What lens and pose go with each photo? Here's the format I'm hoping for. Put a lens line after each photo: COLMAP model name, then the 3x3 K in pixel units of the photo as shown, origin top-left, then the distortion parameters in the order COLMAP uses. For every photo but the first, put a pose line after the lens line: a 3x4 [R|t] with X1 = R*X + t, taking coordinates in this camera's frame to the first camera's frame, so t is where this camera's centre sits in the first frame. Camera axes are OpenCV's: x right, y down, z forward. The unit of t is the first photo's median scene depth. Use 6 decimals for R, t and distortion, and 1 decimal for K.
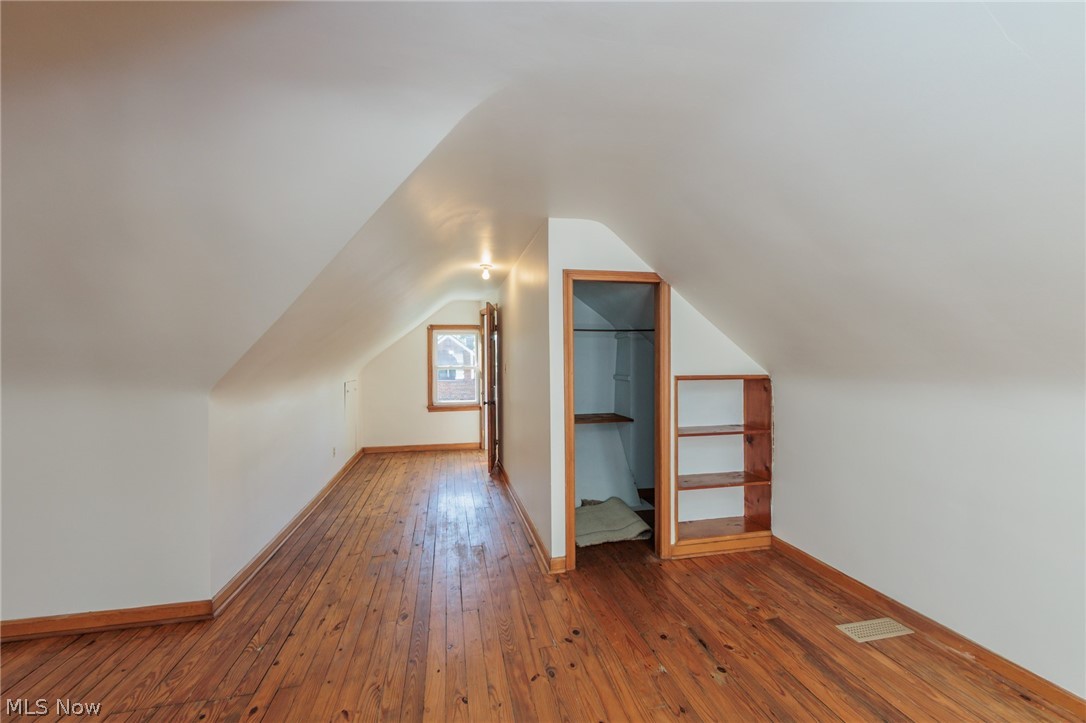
lens RADIAL K [[433.4, 0, 546.2], [0, 433.4, 359.0], [0, 0, 1]] dist [0.001202, -0.000906]
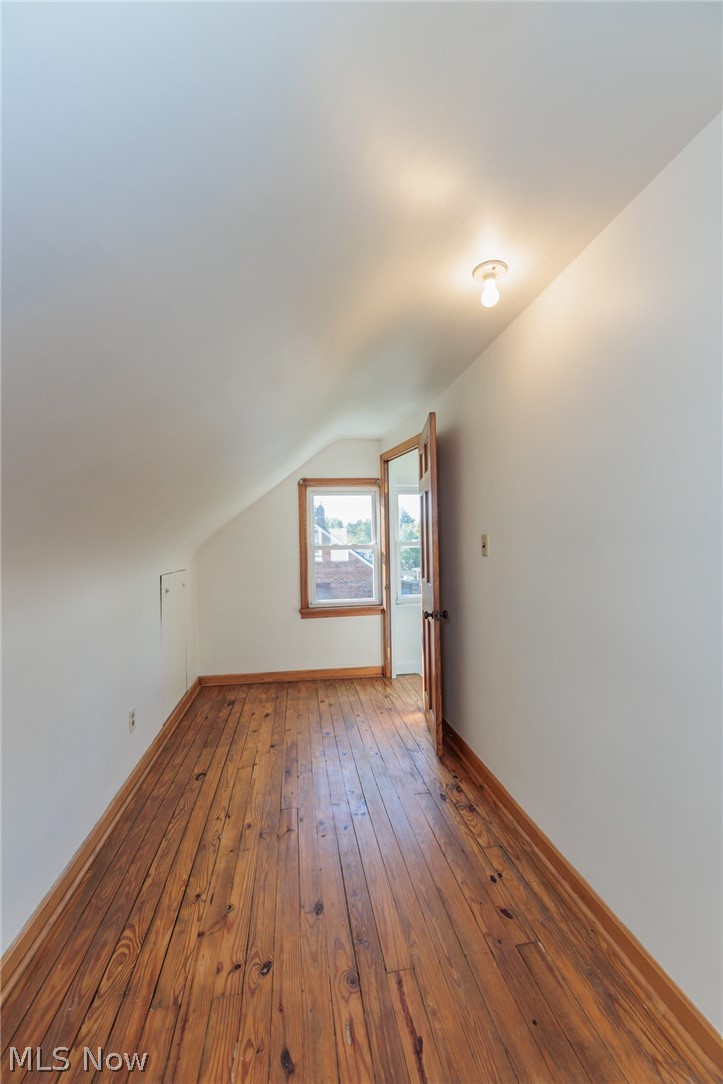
lens RADIAL K [[432.6, 0, 360.9], [0, 432.6, 543.3], [0, 0, 1]] dist [0.001202, -0.000906]
pose [[0.997388, -0.013422, -0.070969, -0.149895], [0.014069, 0.999864, 0.008624, 0.010254], [0.070843, -0.009600, 0.997441, 0.411720]]
